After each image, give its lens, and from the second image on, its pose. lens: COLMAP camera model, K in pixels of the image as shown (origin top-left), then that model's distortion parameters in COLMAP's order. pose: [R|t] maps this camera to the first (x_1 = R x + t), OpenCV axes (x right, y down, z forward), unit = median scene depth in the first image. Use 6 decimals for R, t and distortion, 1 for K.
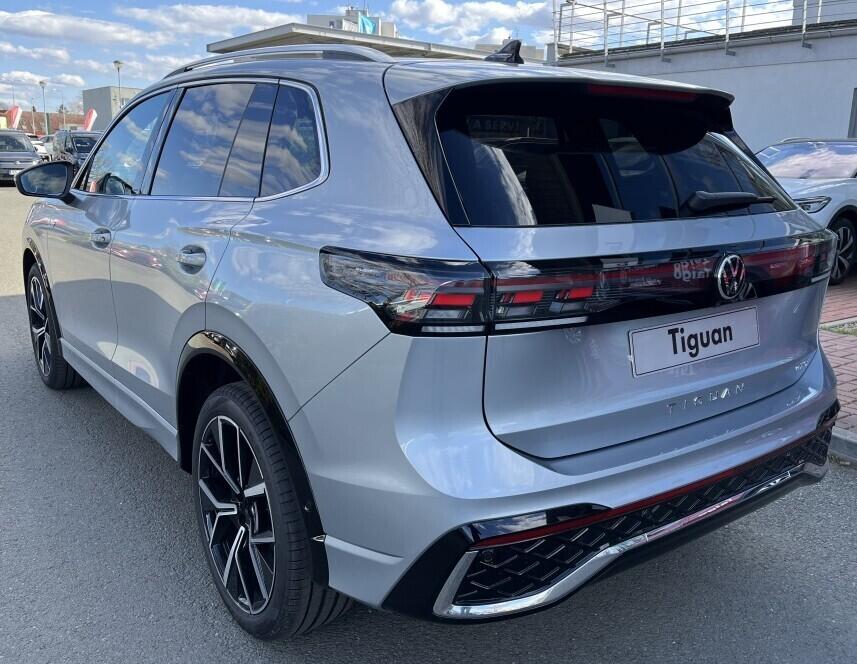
lens RADIAL K [[774.8, 0, 429.0], [0, 774.8, 314.5], [0, 0, 1]] dist [0.050420, -0.041021]
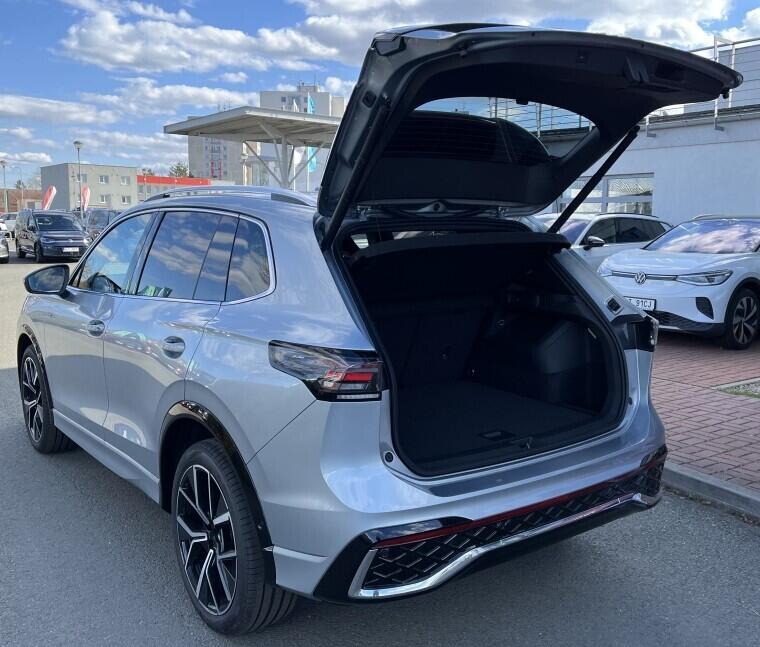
lens RADIAL K [[778.9, 0, 385.9], [0, 778.9, 321.9], [0, 0, 1]] dist [0.047671, 0.000000]
pose [[0.999867, -0.015809, 0.004014, 0.056719], [0.016064, 0.997099, -0.074407, -0.008472], [-0.002826, 0.074461, 0.997220, -0.353088]]
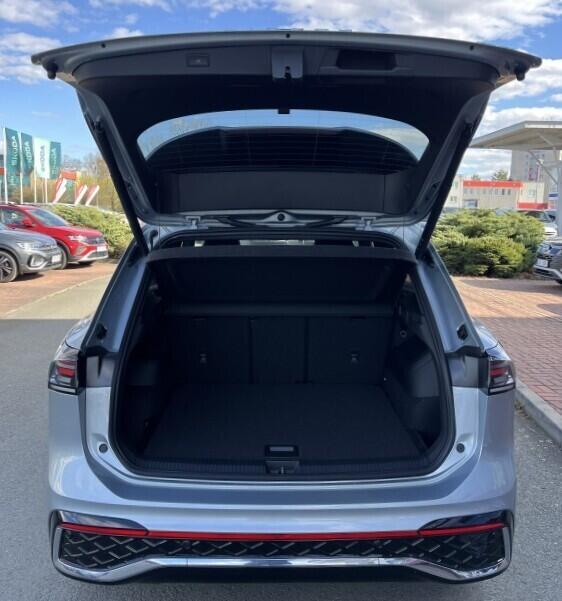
lens RADIAL K [[587.5, 0, 279.0], [0, 587.5, 281.5], [0, 0, 1]] dist [0.040816, 0.000000]
pose [[0.811078, 0.063095, -0.581525, 0.792096], [-0.117549, 0.991466, -0.056377, -0.134462], [0.573005, 0.114084, 0.811573, 0.144863]]
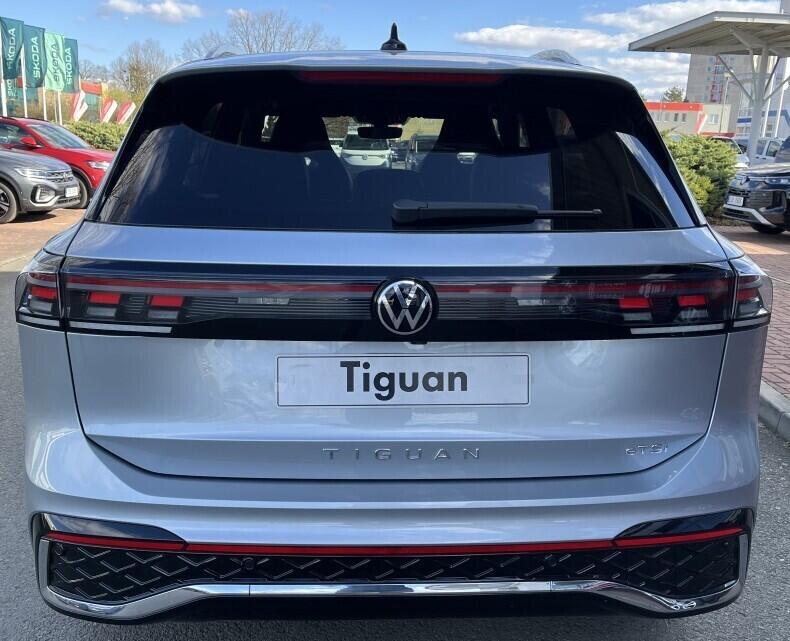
lens RADIAL K [[763.7, 0, 396.0], [0, 763.7, 320.5], [0, 0, 1]] dist [0.048432, 0.000000]
pose [[0.824567, 0.124662, -0.551859, 0.680409], [-0.119041, 0.991815, 0.046180, -0.058413], [0.553099, 0.027616, 0.832658, 0.290806]]
